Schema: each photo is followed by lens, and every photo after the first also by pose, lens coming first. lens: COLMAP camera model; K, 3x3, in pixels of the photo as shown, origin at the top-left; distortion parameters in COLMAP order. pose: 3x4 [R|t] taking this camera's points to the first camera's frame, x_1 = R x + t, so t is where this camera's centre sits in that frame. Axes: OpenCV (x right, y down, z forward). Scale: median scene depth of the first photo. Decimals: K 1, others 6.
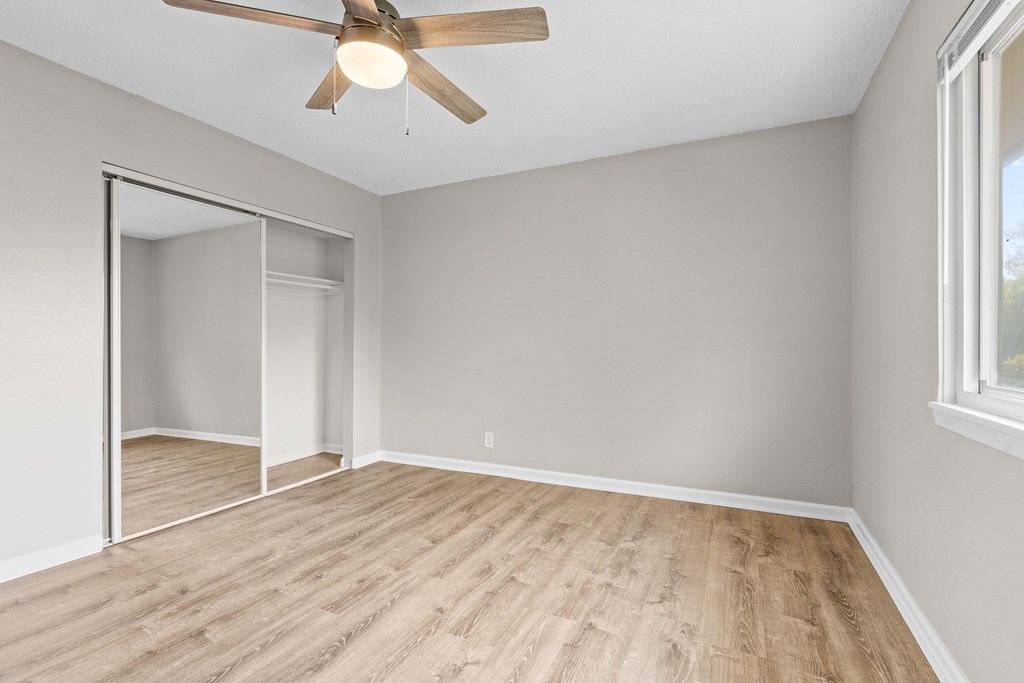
lens RADIAL K [[465.6, 0, 511.4], [0, 465.6, 342.5], [0, 0, 1]] dist [-0.002665, 0.000066]
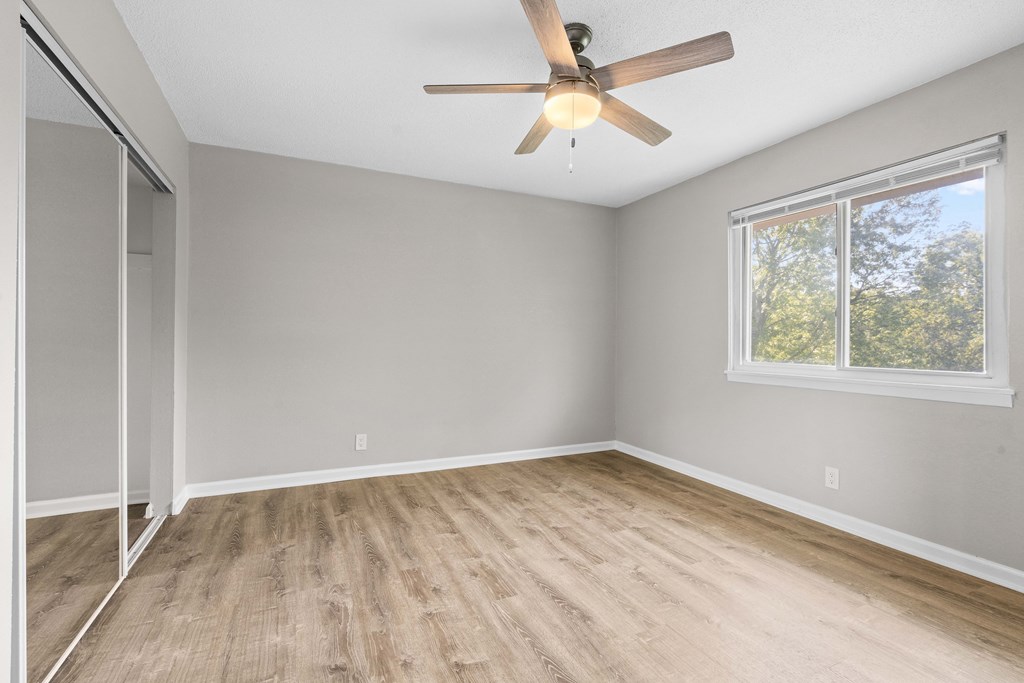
lens RADIAL K [[465.6, 0, 511.4], [0, 465.6, 342.5], [0, 0, 1]] dist [-0.002665, 0.000066]
pose [[0.635998, 0.004090, 0.771680, -0.913643], [-0.011173, 0.999930, 0.003909, -0.000100], [-0.771610, -0.011109, 0.636000, 0.254134]]
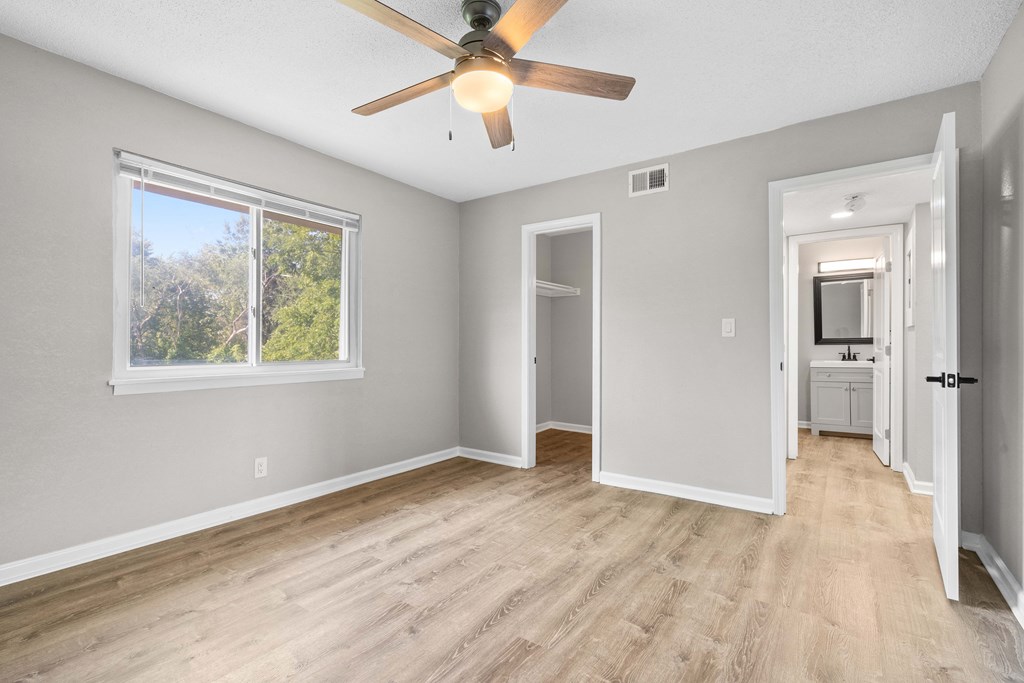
lens RADIAL K [[465.6, 0, 511.4], [0, 465.6, 342.5], [0, 0, 1]] dist [-0.002665, 0.000066]
pose [[-0.985706, -0.004588, 0.168412, -0.384758], [-0.005589, 0.999969, -0.005472, 0.004602], [-0.168381, -0.006335, -0.985702, 1.446010]]
